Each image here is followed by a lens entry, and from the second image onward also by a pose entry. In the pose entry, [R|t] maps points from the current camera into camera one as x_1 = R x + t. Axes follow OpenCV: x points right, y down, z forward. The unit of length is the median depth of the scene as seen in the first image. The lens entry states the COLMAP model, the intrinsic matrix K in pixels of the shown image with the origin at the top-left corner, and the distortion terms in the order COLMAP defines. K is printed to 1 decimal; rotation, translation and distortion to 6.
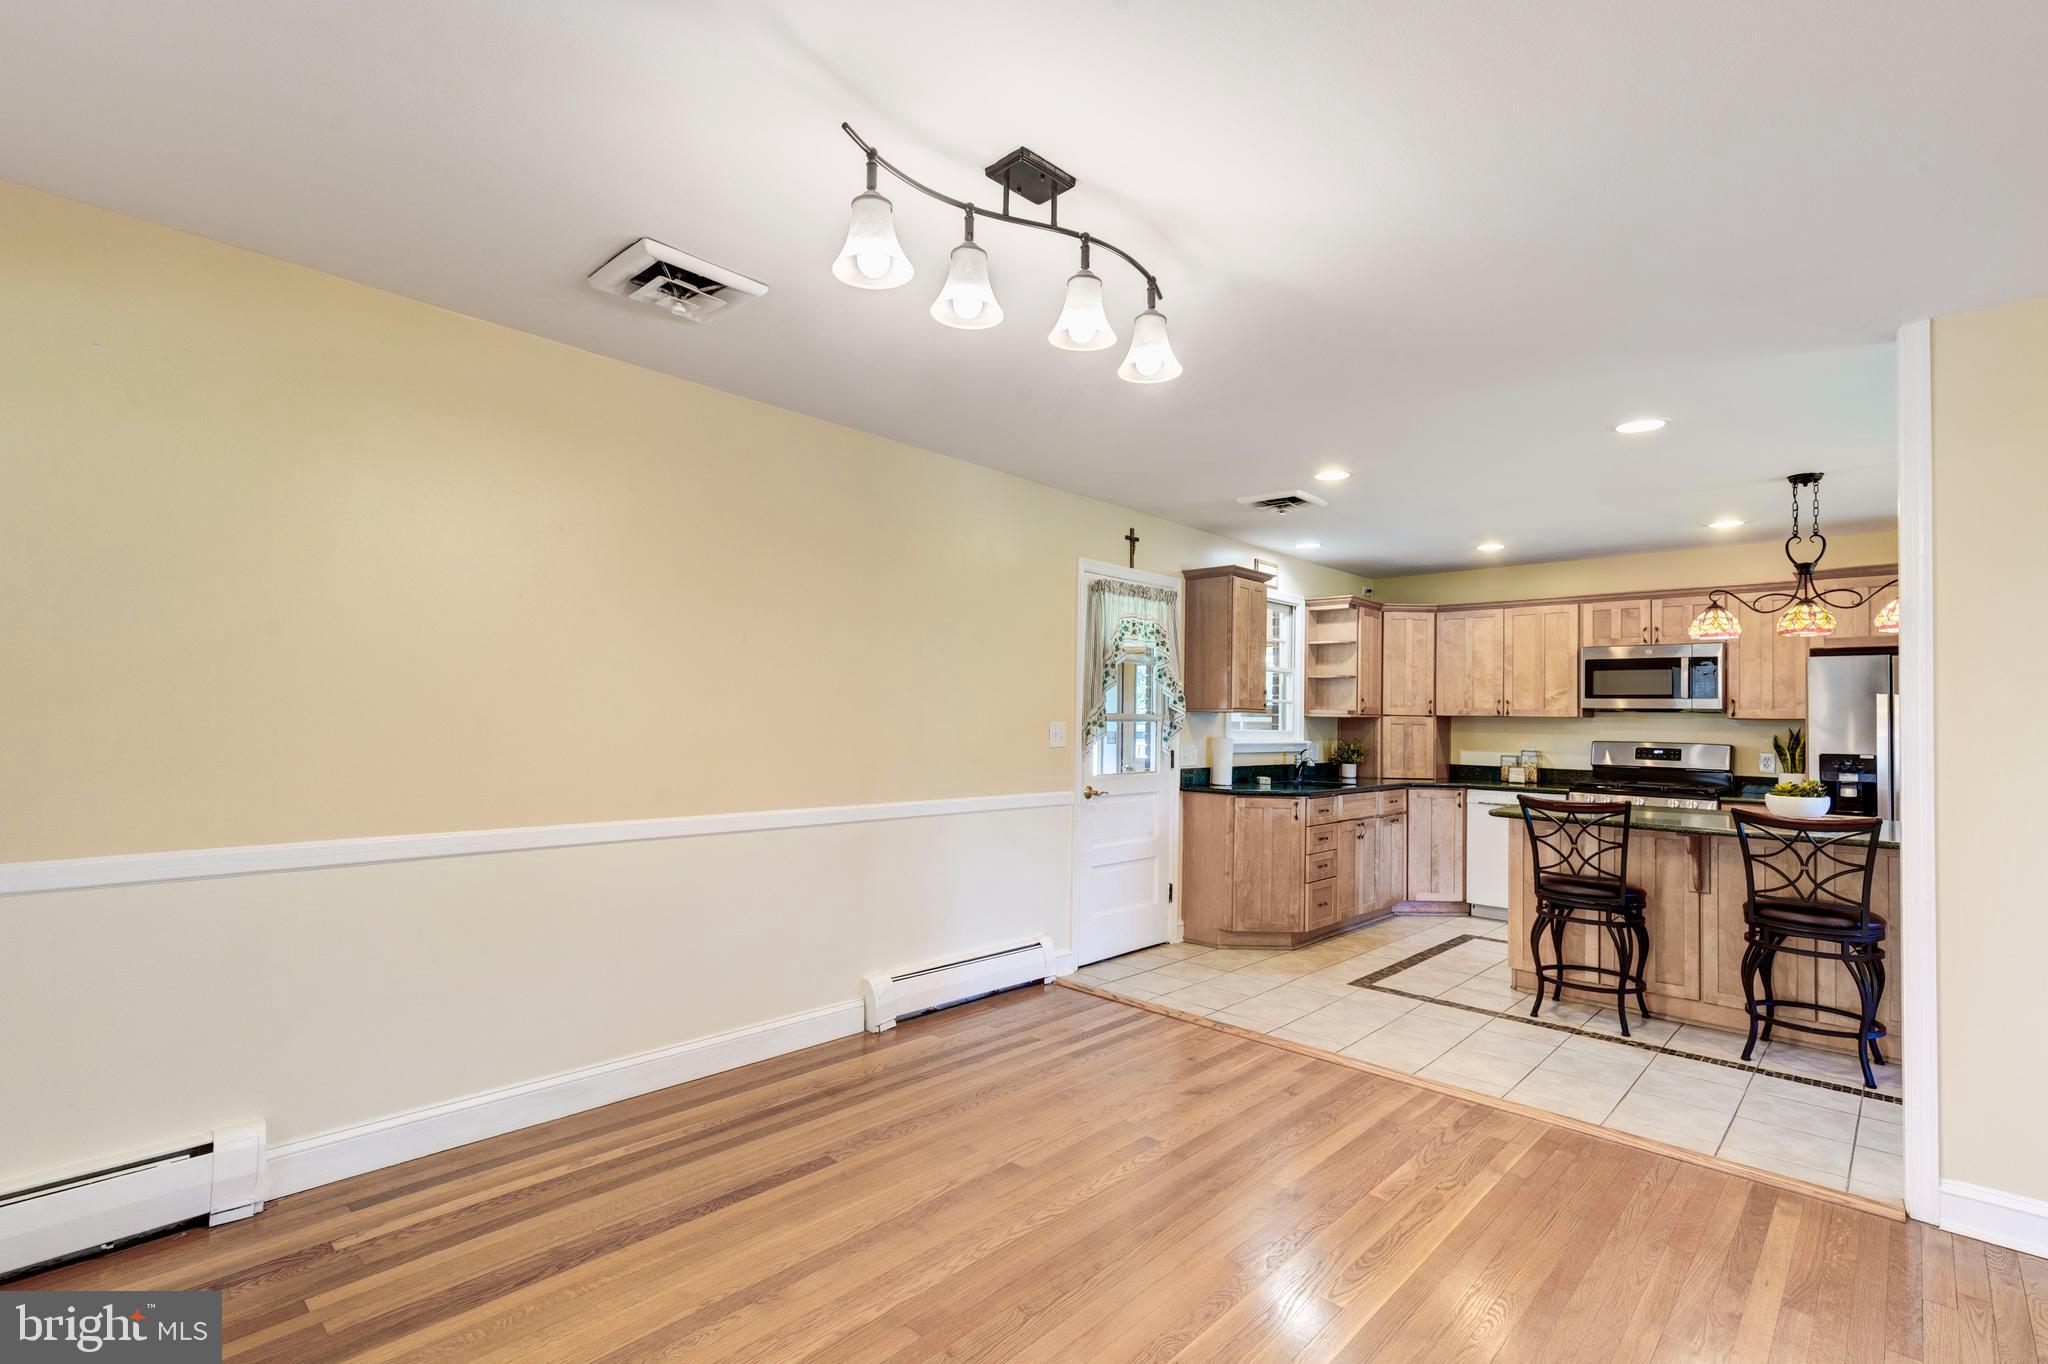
lens RADIAL K [[927.4, 0, 1027.1], [0, 927.4, 701.2], [0, 0, 1]] dist [0.007169, 0.000044]
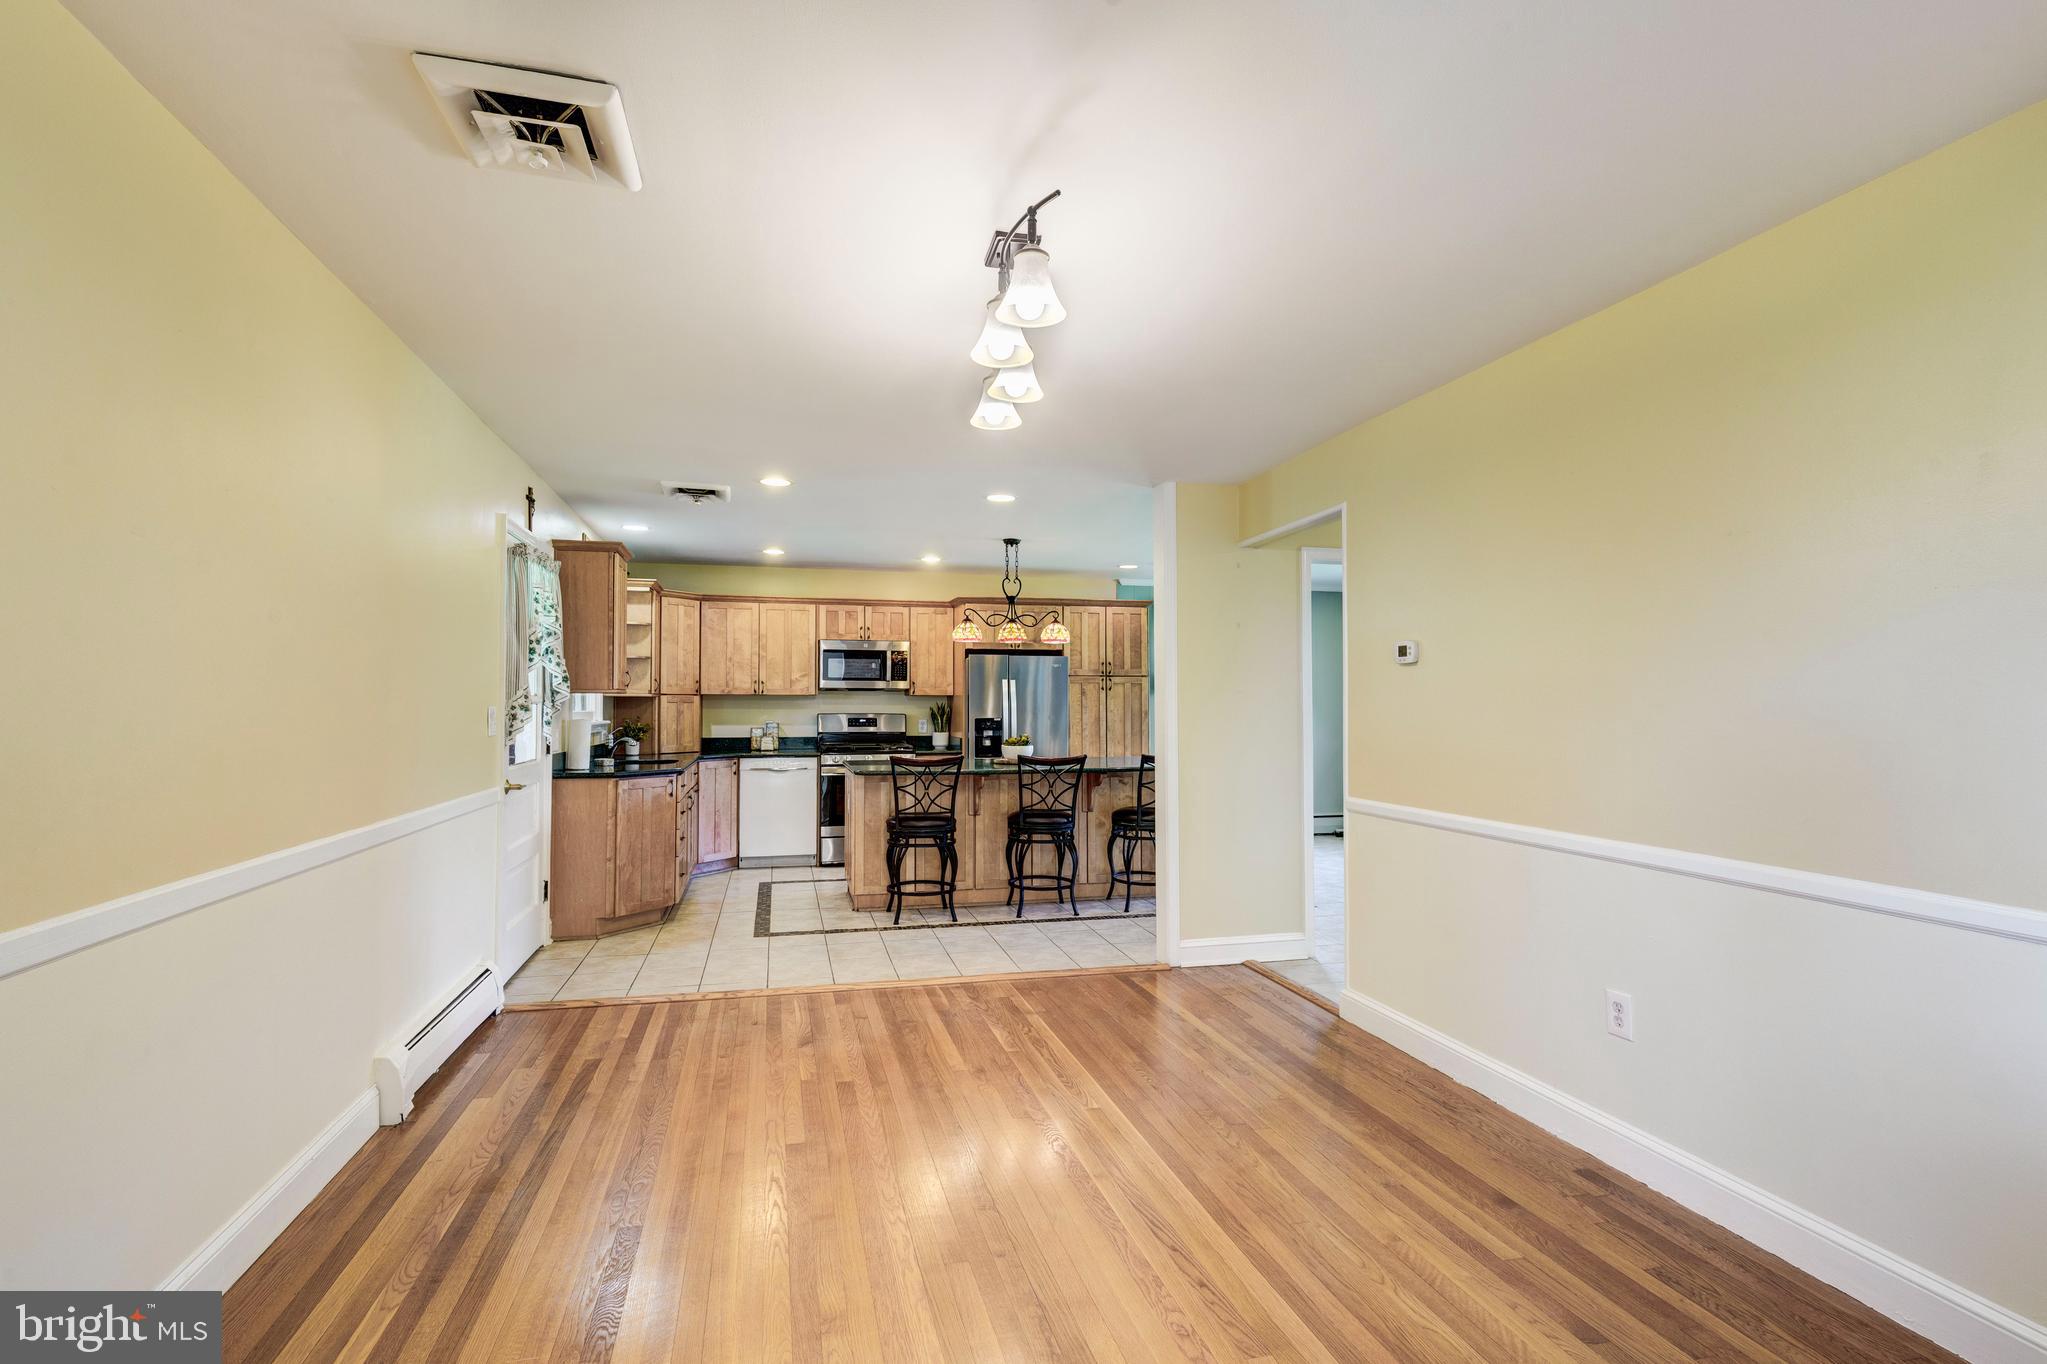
lens RADIAL K [[926.9, 0, 982.8], [0, 926.9, 686.8], [0, 0, 1]] dist [0.007169, 0.000044]
pose [[0.560308, 0.000243, 0.828285, -0.366099], [-0.009511, 0.999936, 0.006140, -0.004386], [-0.828230, -0.011318, 0.560274, 0.132080]]
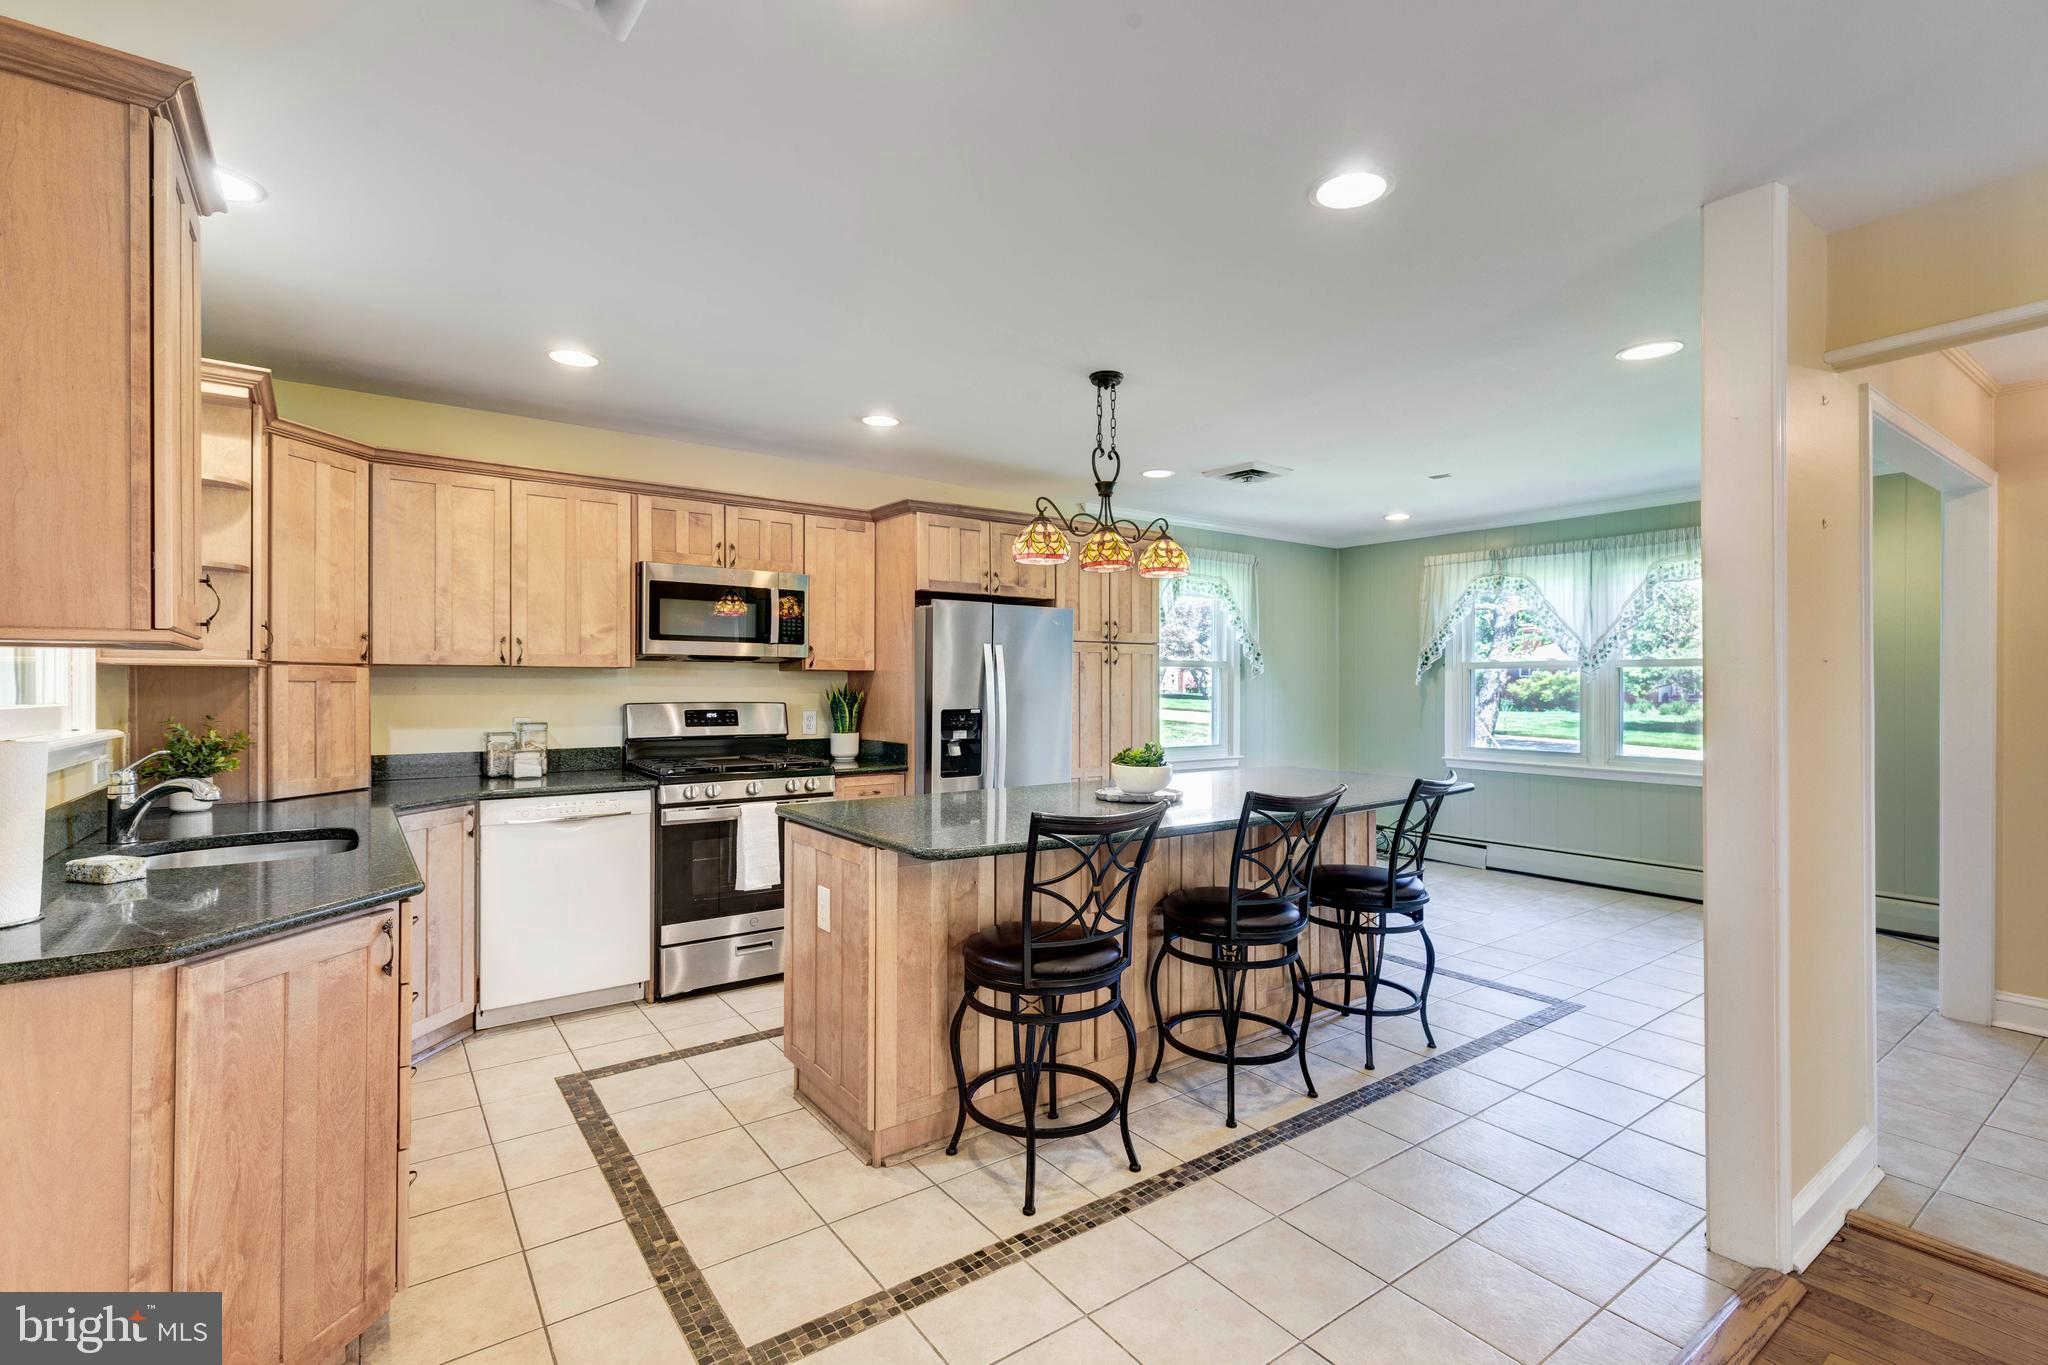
lens RADIAL K [[927.4, 0, 1016.1], [0, 927.4, 674.3], [0, 0, 1]] dist [0.007169, 0.000044]
pose [[0.184669, -0.005204, 0.982787, 0.004022], [-0.018976, 0.999781, 0.008859, 0.012637], [-0.982618, -0.020286, 0.184530, 0.713119]]
